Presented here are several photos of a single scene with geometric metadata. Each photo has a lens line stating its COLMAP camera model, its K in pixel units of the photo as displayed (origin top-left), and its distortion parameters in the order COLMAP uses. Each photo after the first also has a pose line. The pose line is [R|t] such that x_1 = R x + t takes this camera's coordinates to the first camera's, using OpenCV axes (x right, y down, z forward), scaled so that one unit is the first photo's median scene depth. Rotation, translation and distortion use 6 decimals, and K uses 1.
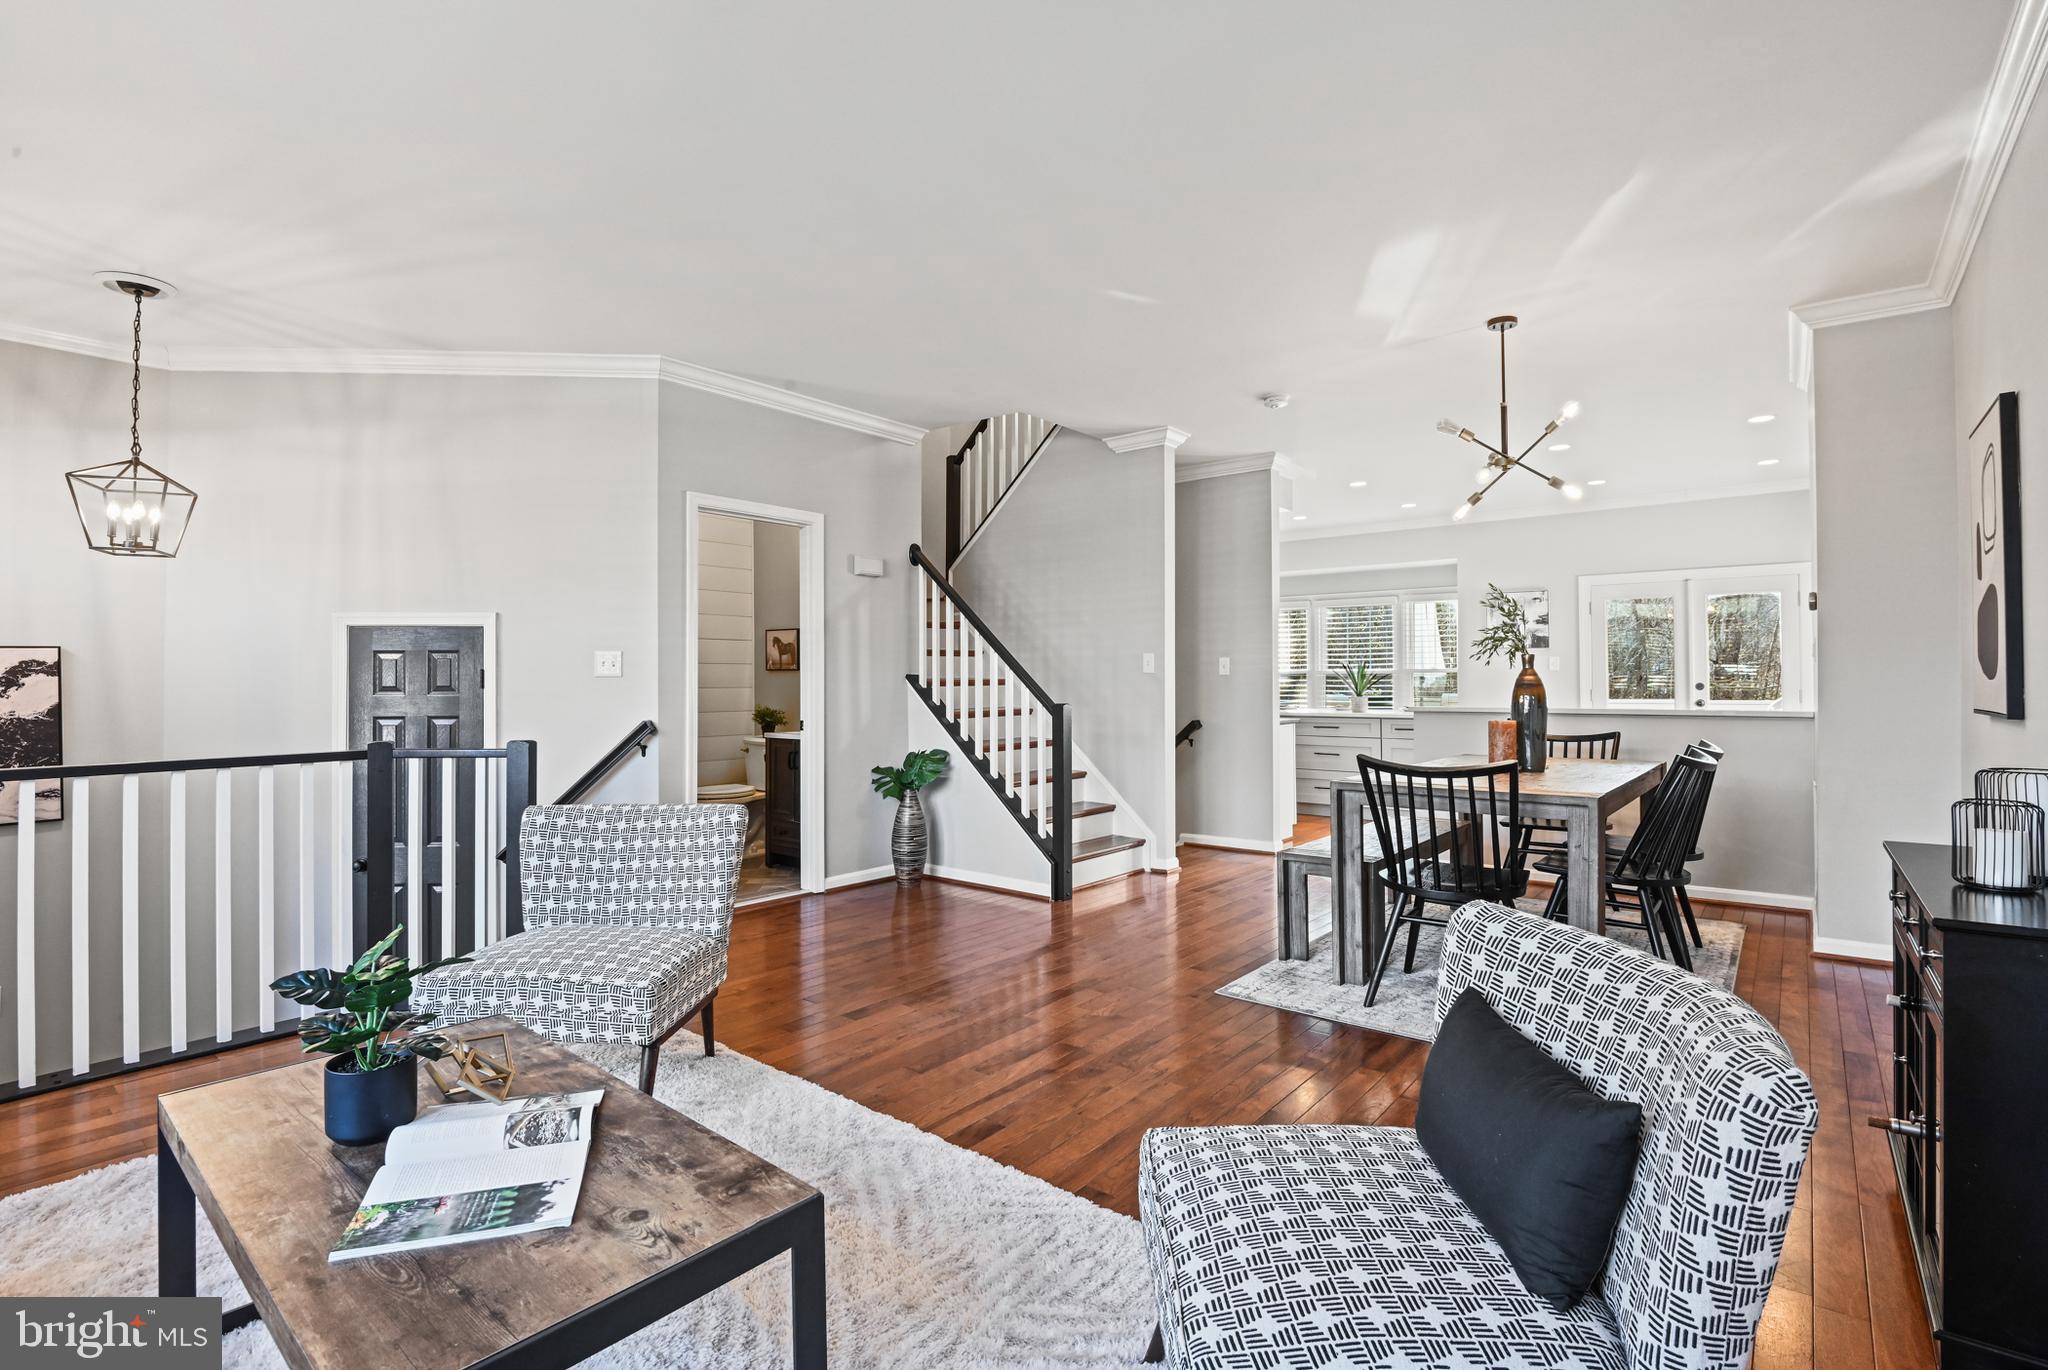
lens RADIAL K [[955.2, 0, 1023.3], [0, 955.2, 683.5], [0, 0, 1]] dist [-0.018358, -0.002222]
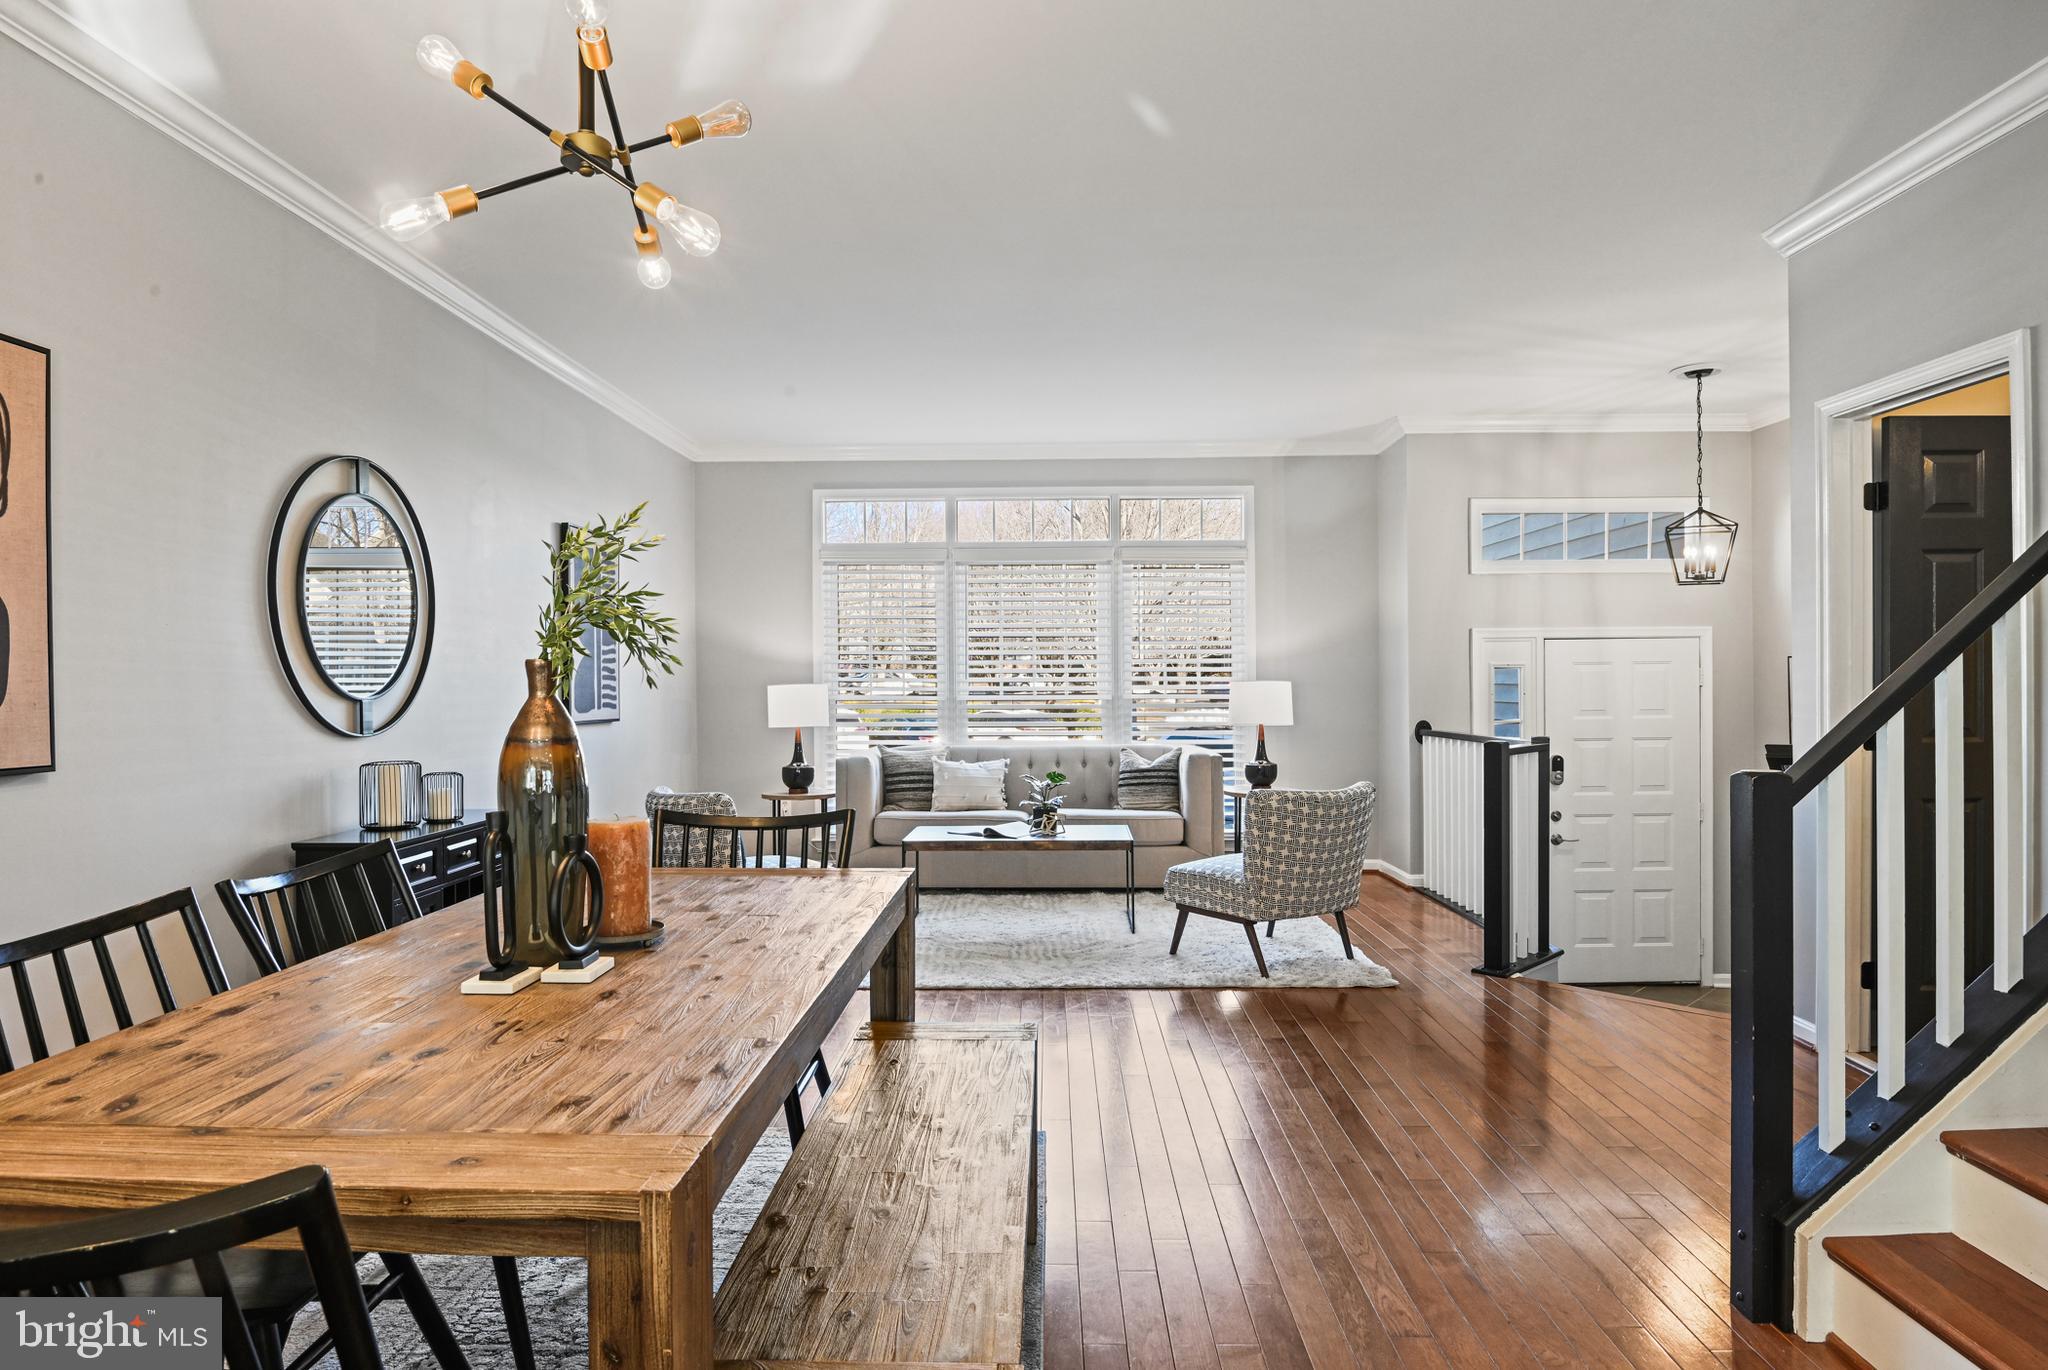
lens RADIAL K [[1184.3, 0, 1032.4], [0, 1184.3, 690.9], [0, 0, 1]] dist [-0.012280, -0.002624]
pose [[-0.781908, 0.018350, -0.623123, 0.491817], [0.015386, 0.999830, 0.010137, -0.016094], [0.623204, -0.001661, -0.782058, 1.102914]]
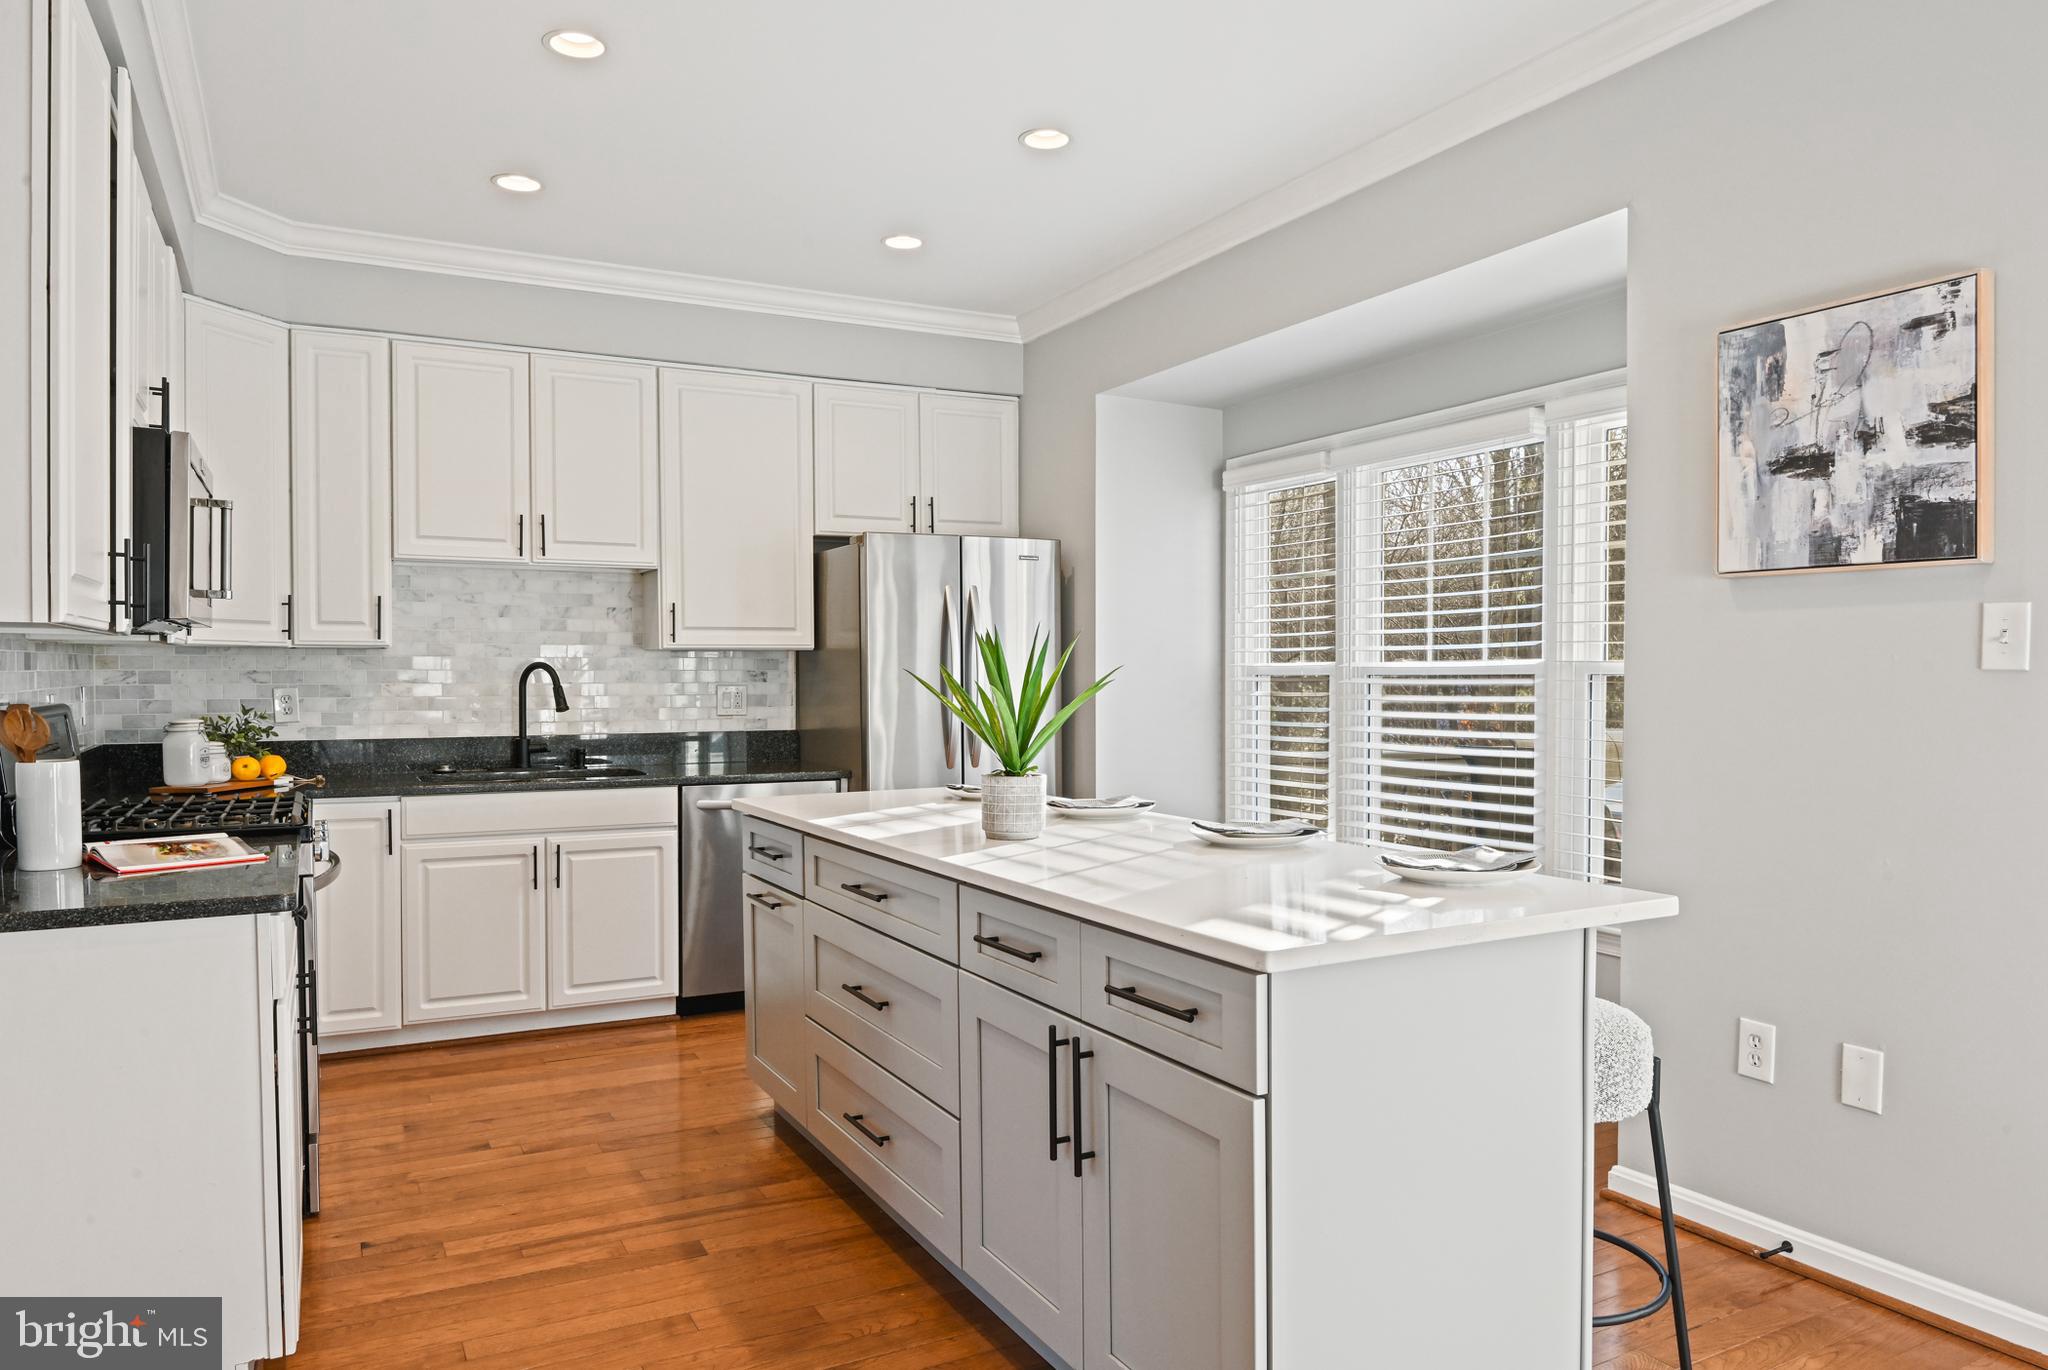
lens RADIAL K [[1408.8, 0, 1009.2], [0, 1408.8, 696.9], [0, 0, 1]] dist [0.005895, -0.001413]
pose [[0.916461, 0.013660, -0.399891, 0.750013], [-0.004382, 0.999700, 0.024107, -0.022105], [0.400100, -0.020341, 0.916246, 0.989766]]
